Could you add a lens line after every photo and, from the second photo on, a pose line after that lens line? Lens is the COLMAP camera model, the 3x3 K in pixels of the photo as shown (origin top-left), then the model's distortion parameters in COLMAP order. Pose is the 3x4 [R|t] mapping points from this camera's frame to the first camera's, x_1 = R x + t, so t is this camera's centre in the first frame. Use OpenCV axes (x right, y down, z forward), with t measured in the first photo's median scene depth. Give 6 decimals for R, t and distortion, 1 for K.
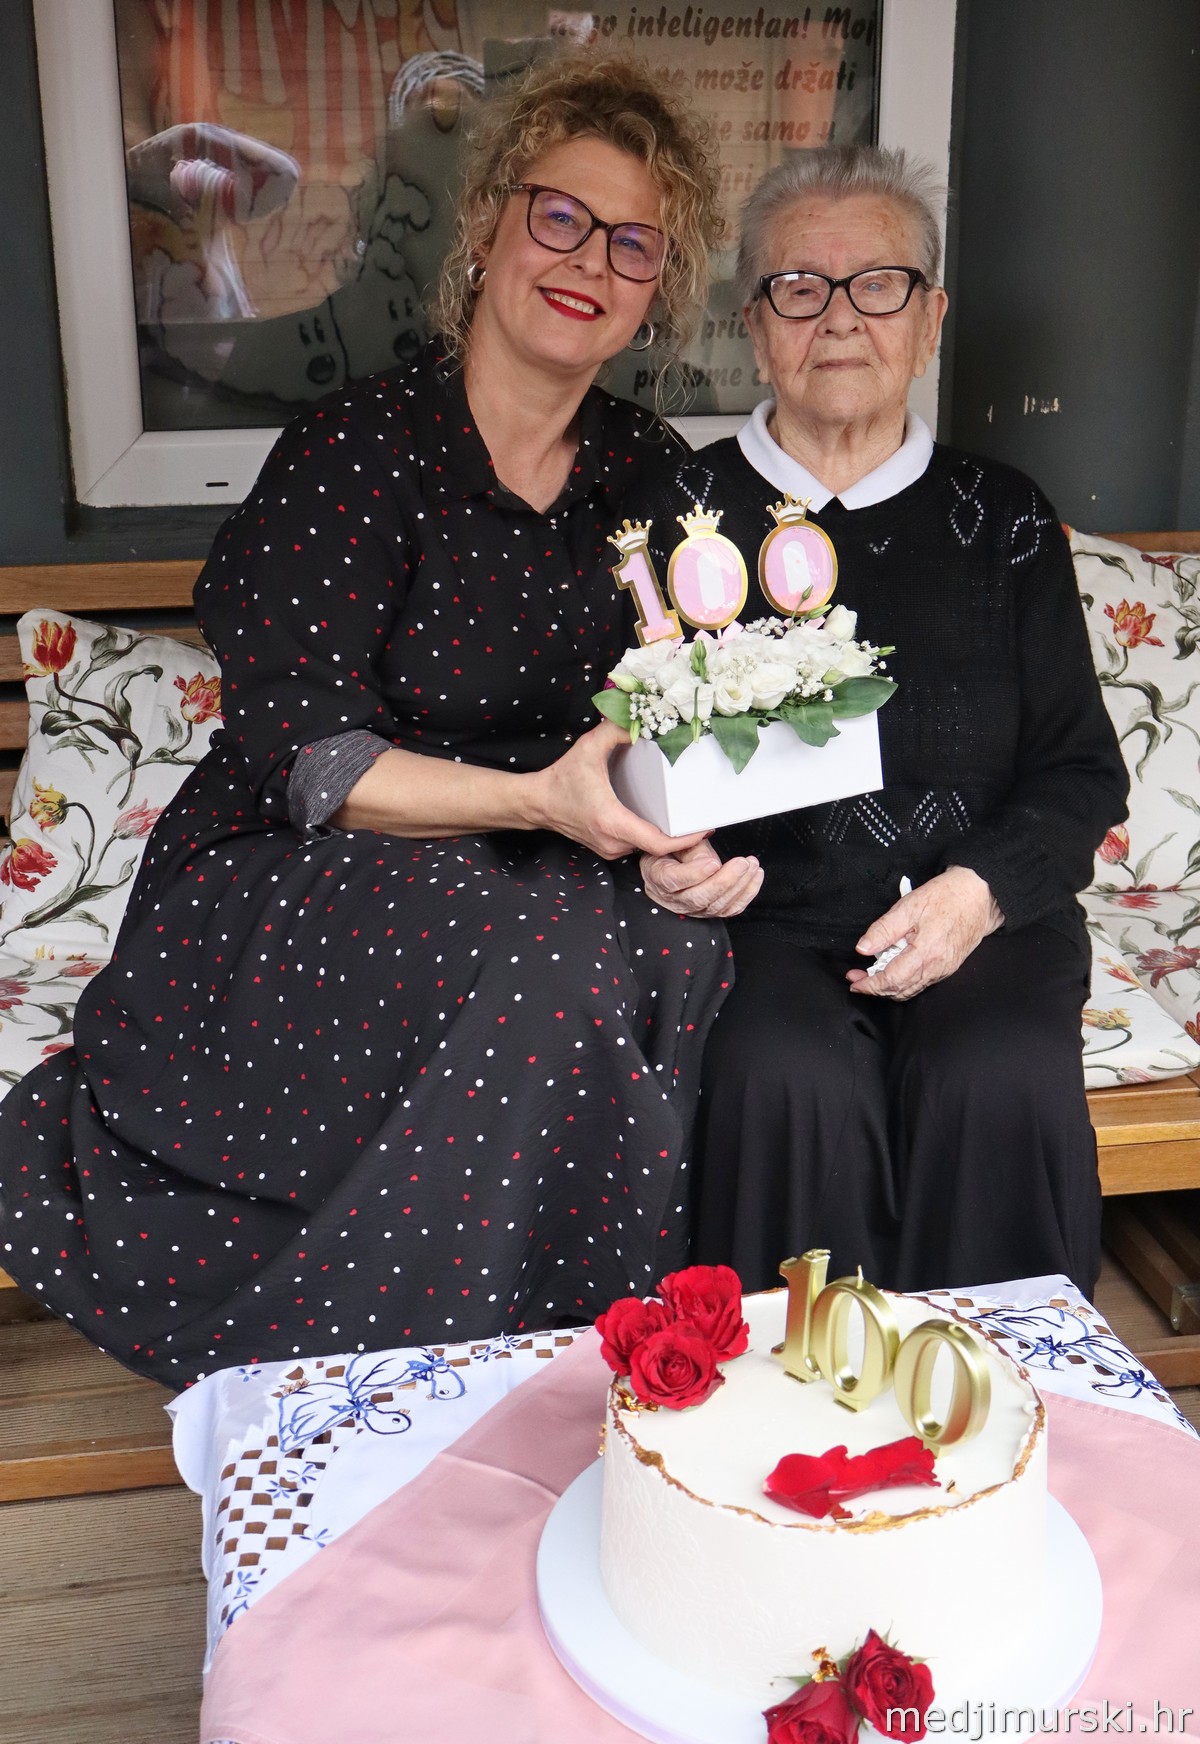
lens RADIAL K [[2038.3, 0, 574.2], [0, 2038.3, 879.9], [0, 0, 1]] dist [0.011844, 0.015435]
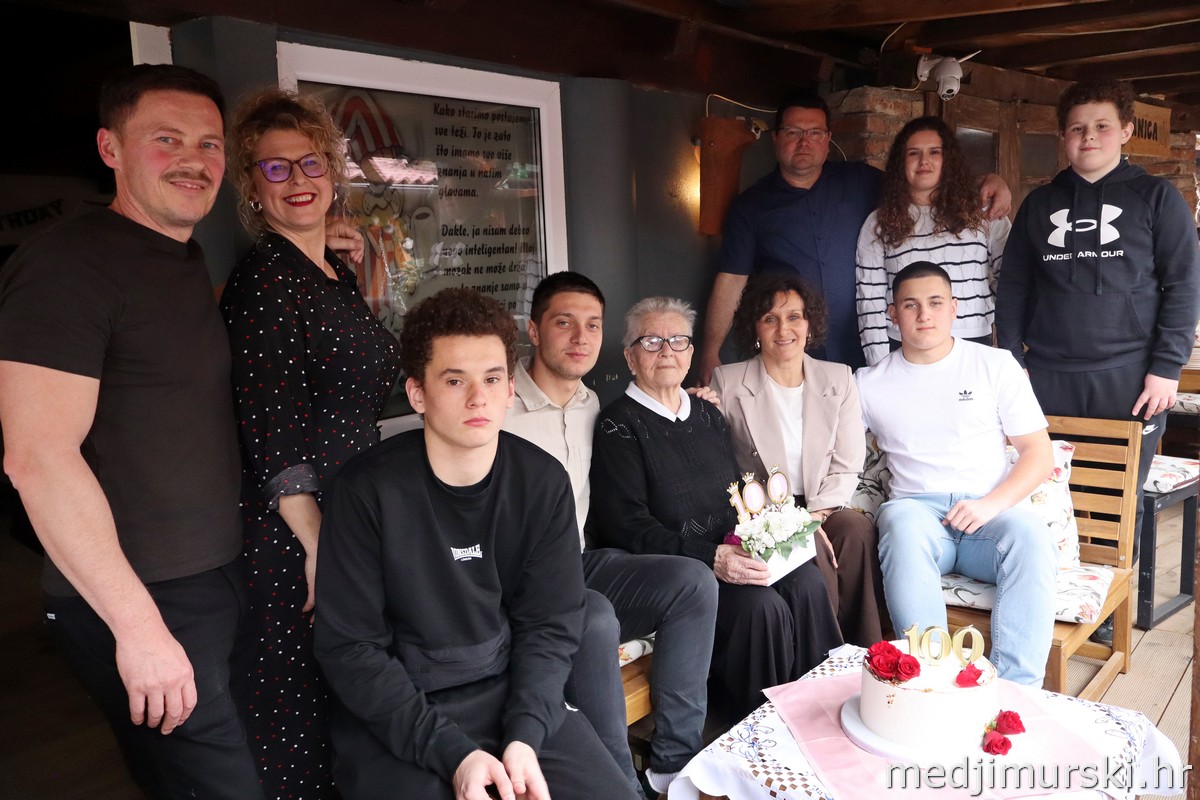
lens RADIAL K [[1015.0, 0, 599.5], [0, 1015.0, 413.2], [0, 0, 1]] dist [-0.001964, -0.011827]
pose [[0.766132, -0.124322, 0.630544, -1.061289], [0.221397, 0.972112, -0.077337, -0.134334], [-0.603345, 0.198851, 0.772291, -0.069755]]
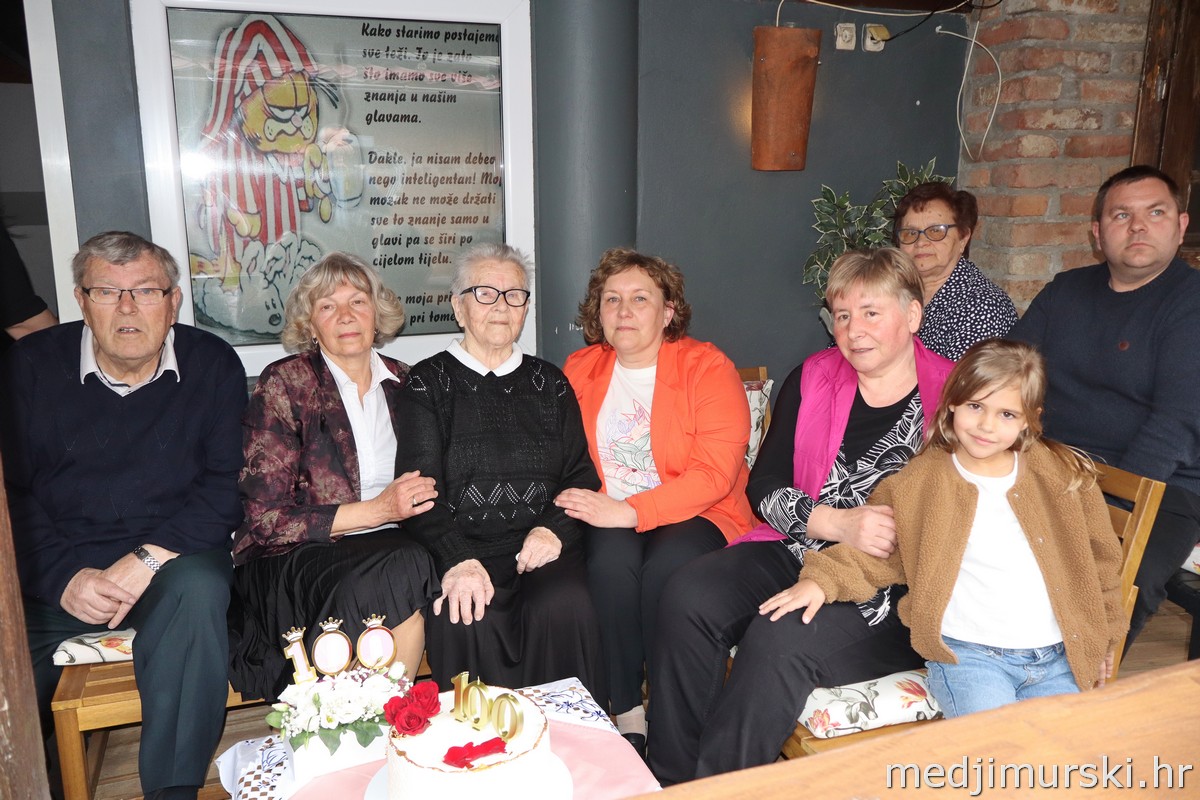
lens RADIAL K [[1015.0, 0, 599.5], [0, 1015.0, 413.2], [0, 0, 1]] dist [-0.001964, -0.011827]
pose [[0.984507, -0.034909, 0.171835, 0.065666], [0.050515, 0.994901, -0.087299, -0.030288], [-0.167911, 0.094626, 0.981250, -0.340308]]
